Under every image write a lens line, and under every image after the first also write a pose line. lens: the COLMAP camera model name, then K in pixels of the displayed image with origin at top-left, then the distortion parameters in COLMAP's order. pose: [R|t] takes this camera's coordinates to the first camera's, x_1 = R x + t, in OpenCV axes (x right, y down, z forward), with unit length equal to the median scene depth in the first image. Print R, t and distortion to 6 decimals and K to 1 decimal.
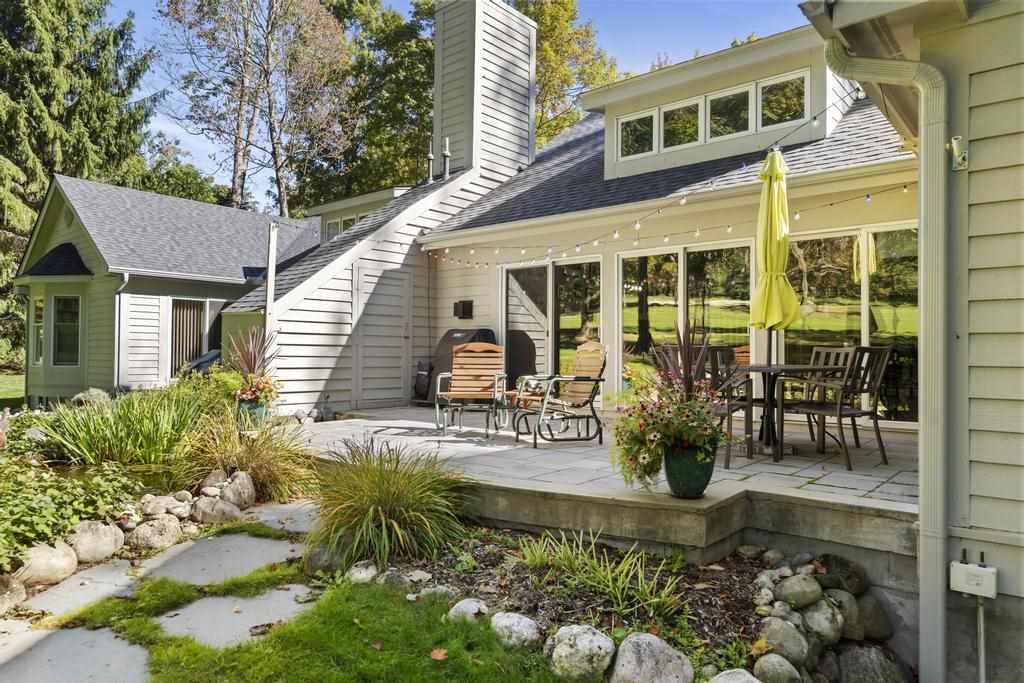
lens RADIAL K [[666.8, 0, 506.2], [0, 666.8, 345.0], [0, 0, 1]] dist [-0.005296, -0.001702]
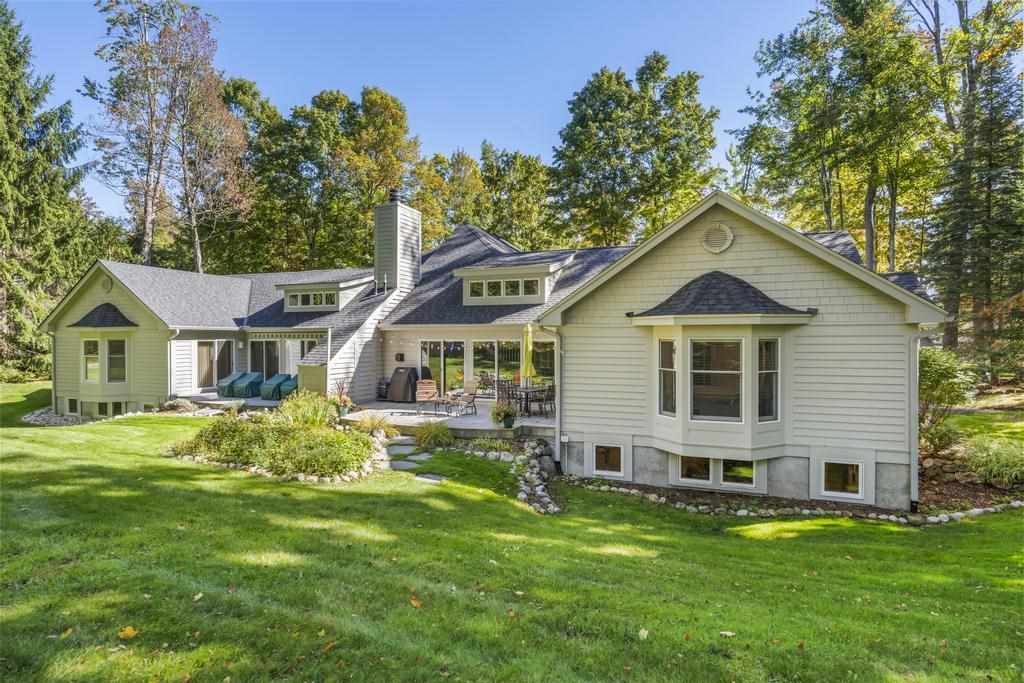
lens RADIAL K [[537.5, 0, 507.4], [0, 537.5, 348.5], [0, 0, 1]] dist [-0.001655, -0.000549]
pose [[0.942931, -0.017335, 0.332537, -0.390244], [0.004687, 0.999236, 0.038799, -0.183107], [-0.332956, -0.035026, 0.942292, -0.993128]]
